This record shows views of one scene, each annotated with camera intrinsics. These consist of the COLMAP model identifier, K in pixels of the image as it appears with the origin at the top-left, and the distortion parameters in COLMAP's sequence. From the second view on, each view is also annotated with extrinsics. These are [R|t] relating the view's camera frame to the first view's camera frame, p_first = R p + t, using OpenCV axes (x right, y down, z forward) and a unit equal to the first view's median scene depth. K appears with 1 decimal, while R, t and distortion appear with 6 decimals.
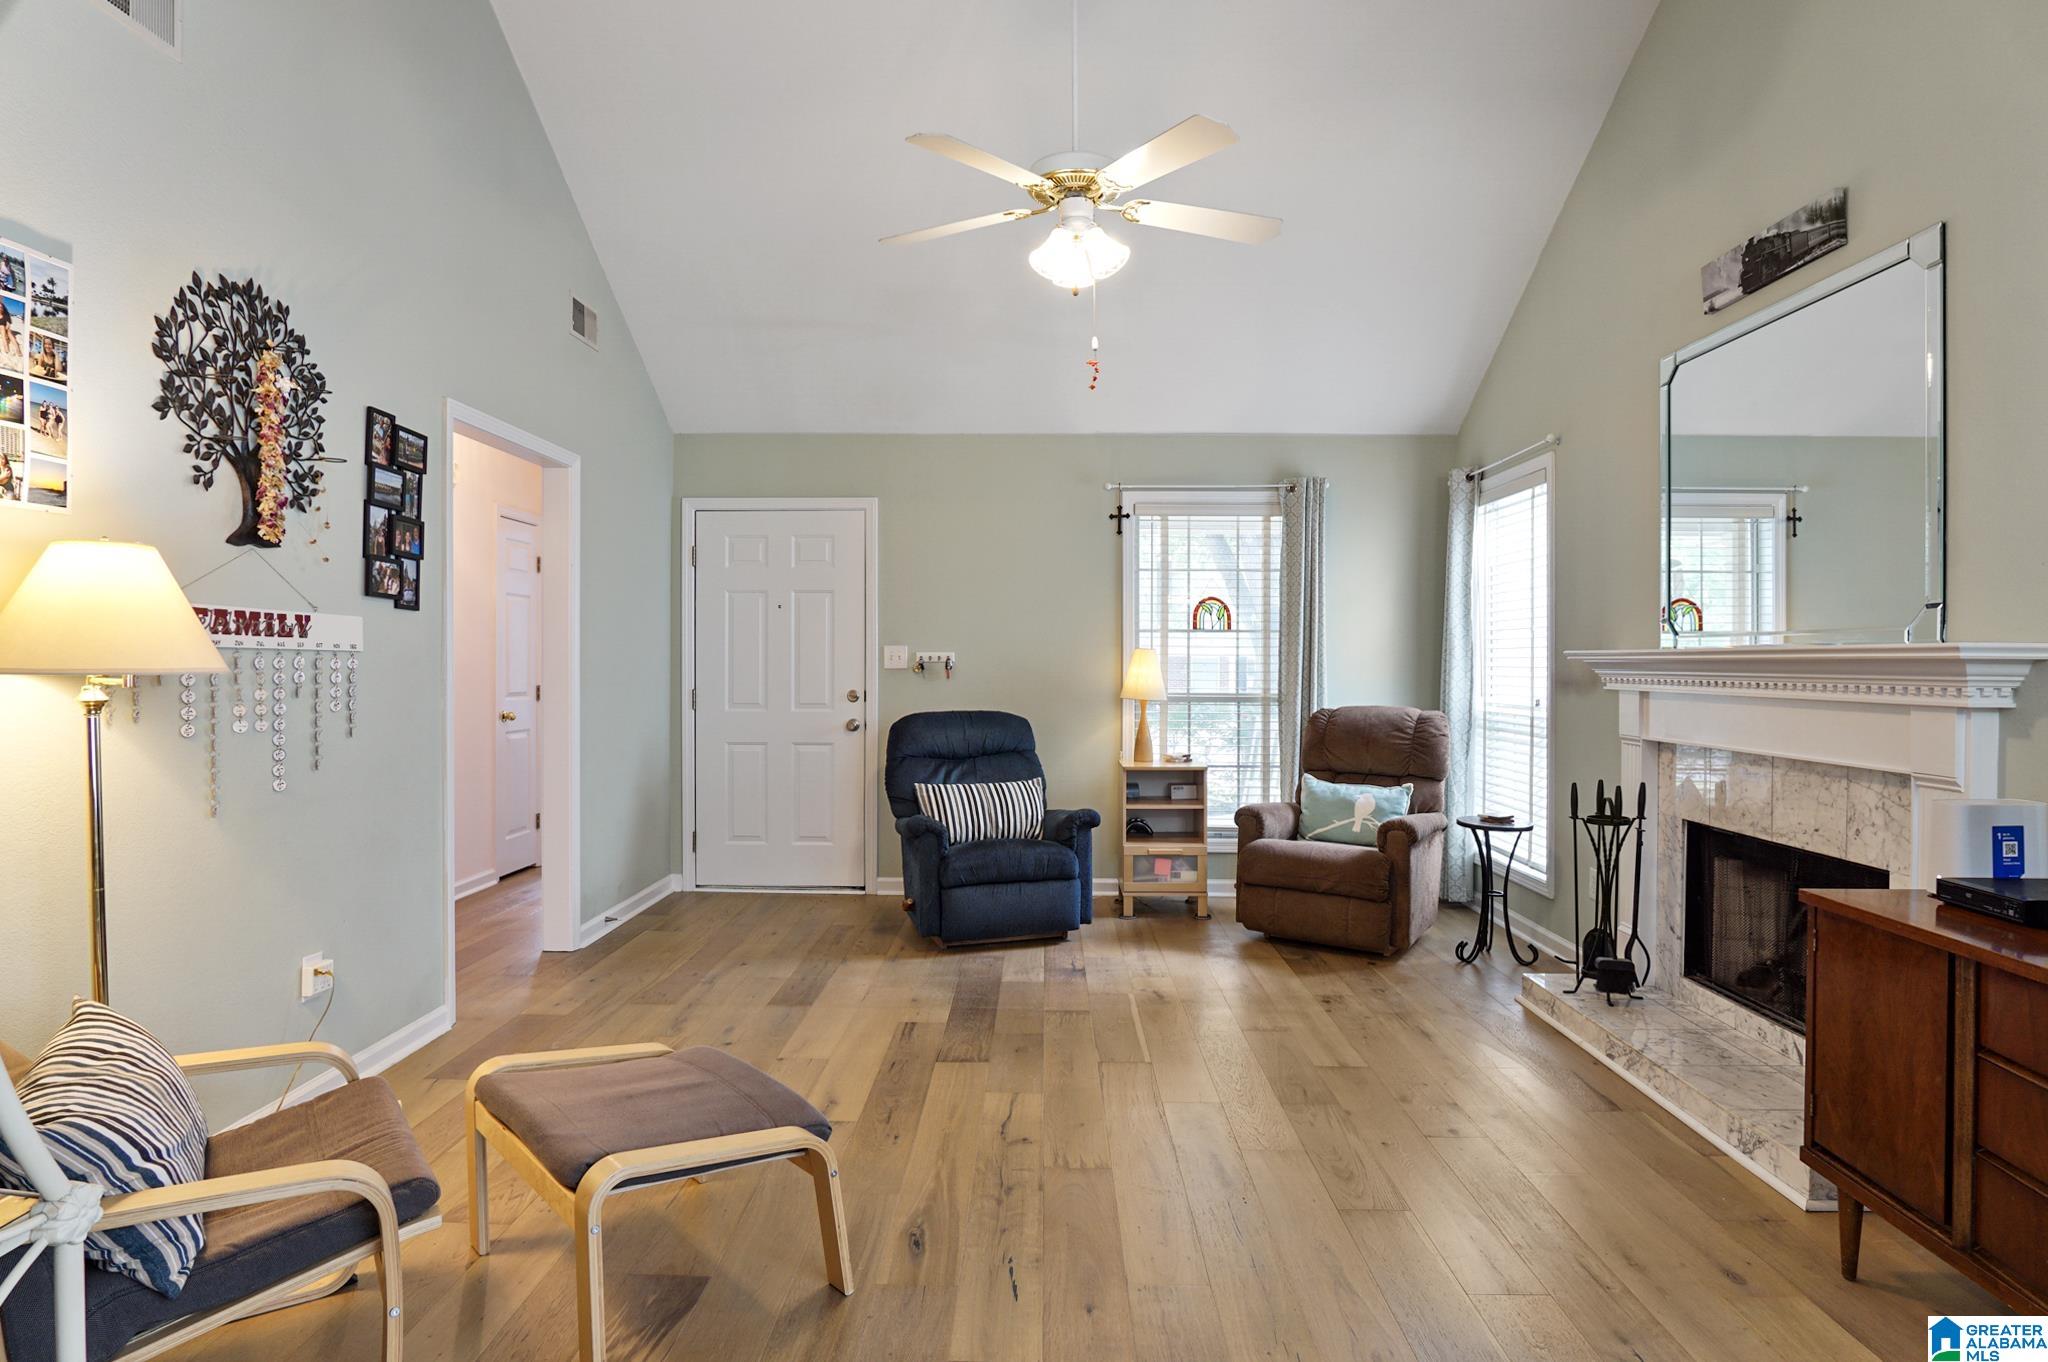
lens RADIAL K [[1093.8, 0, 1013.3], [0, 1093.8, 670.8], [0, 0, 1]] dist [-0.034389, 0.010933]
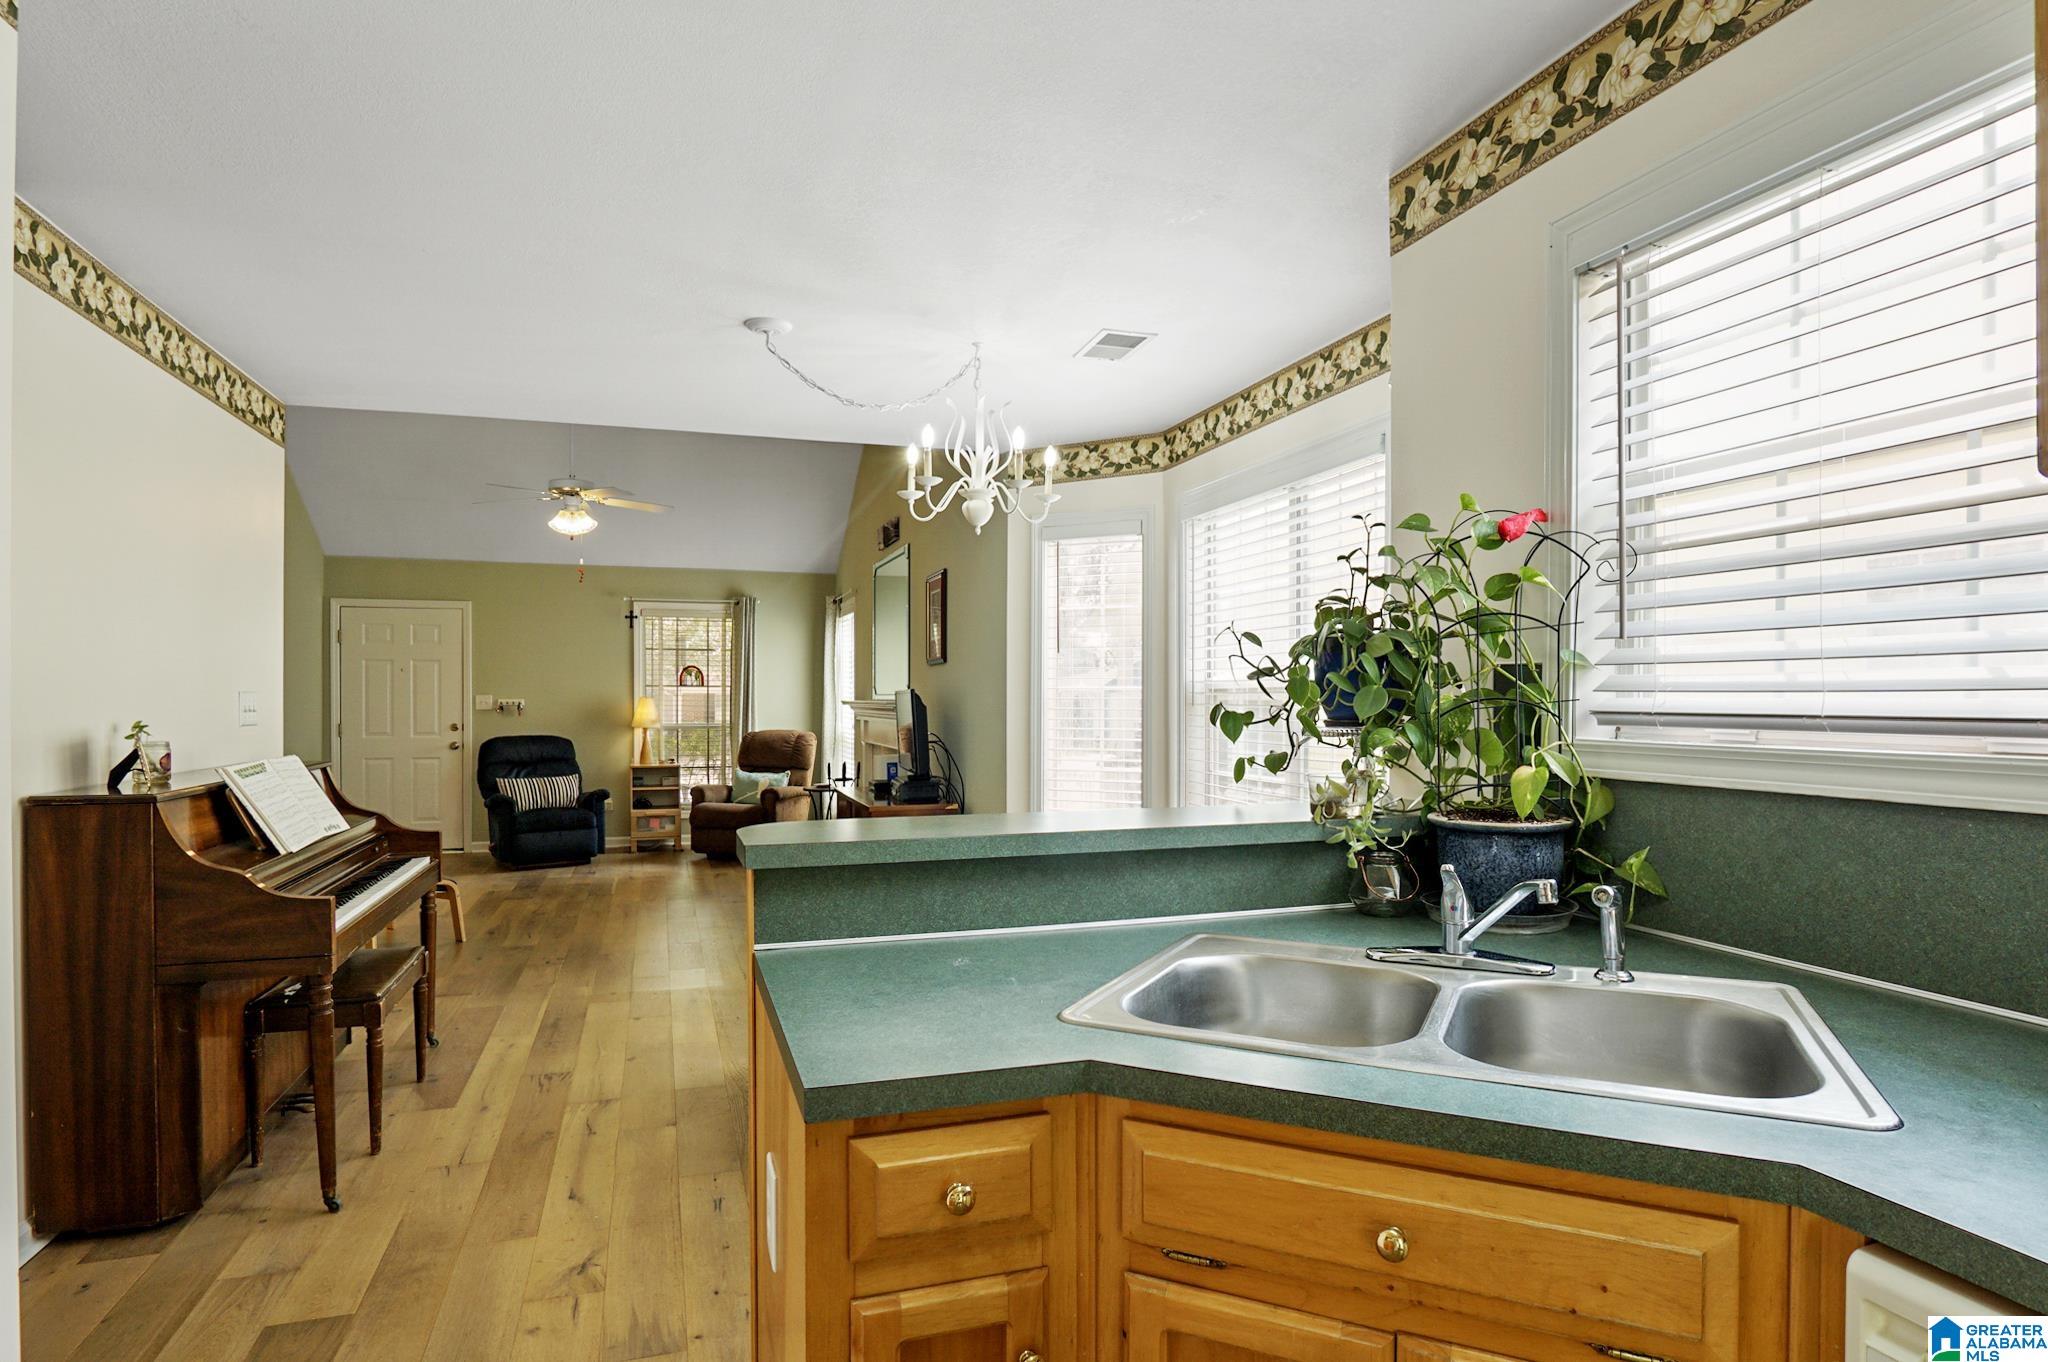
lens RADIAL K [[1109.2, 0, 1027.4], [0, 1109.2, 705.1], [0, 0, 1]] dist [-0.028727, -0.000057]
pose [[0.940641, -0.003946, 0.339380, 0.166313], [0.003852, 0.999992, 0.000953, -0.012823], [-0.339381, 0.000411, 0.940649, -1.399877]]
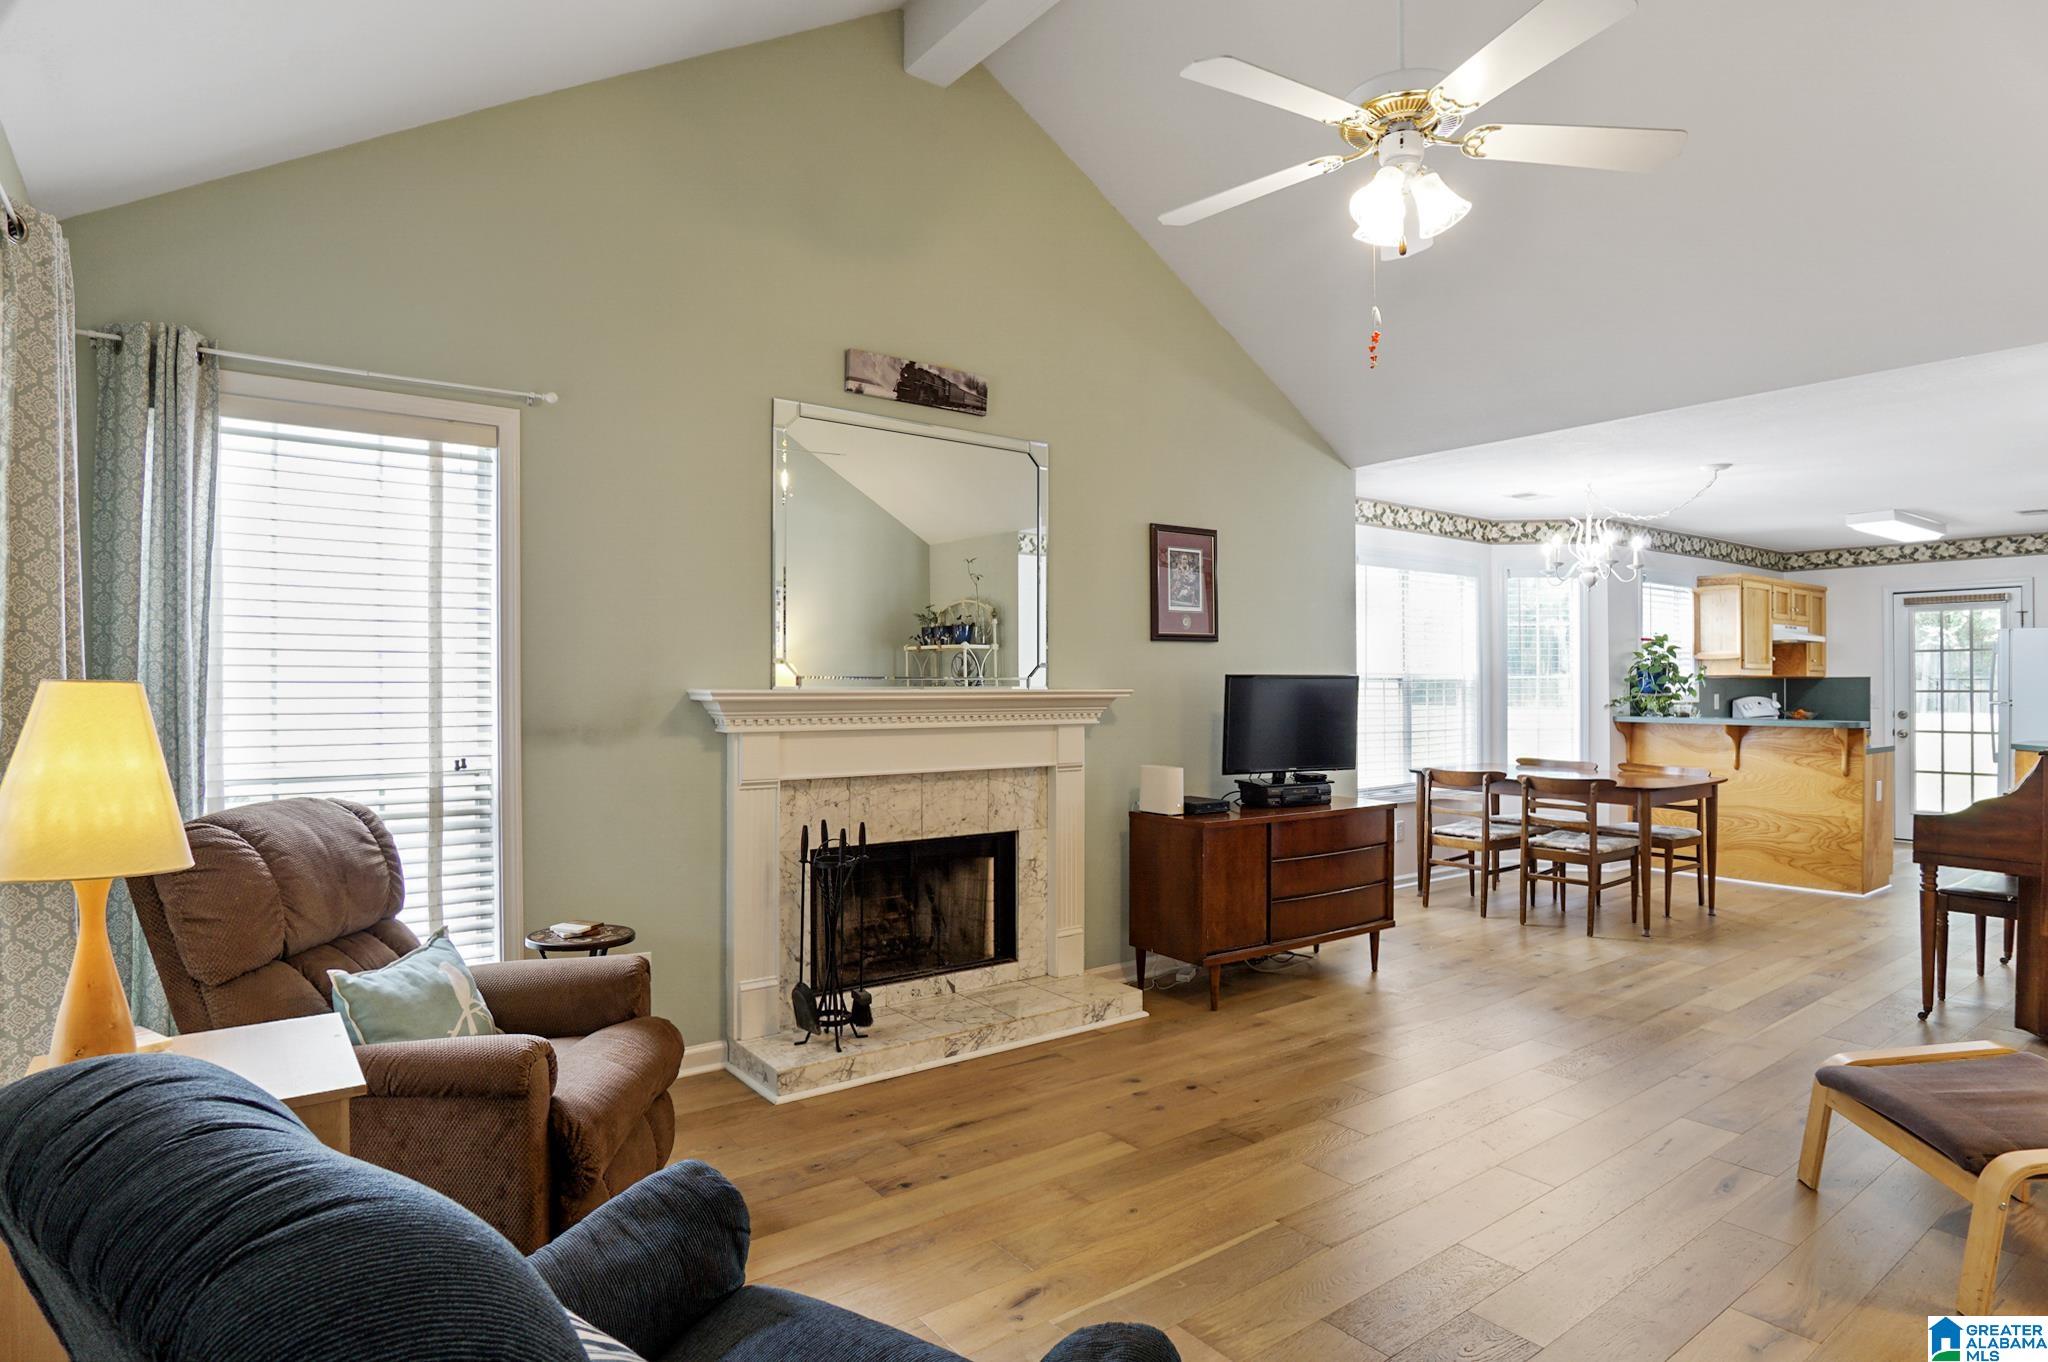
lens RADIAL K [[1090.3, 0, 1024.0], [0, 1090.3, 681.0], [0, 0, 1]] dist [-0.021195, 0.001215]
pose [[-0.622317, -0.001649, 0.782763, -0.391456], [0.002016, 0.999991, 0.003710, -0.035497], [-0.782763, 0.003887, -0.622308, 1.709839]]
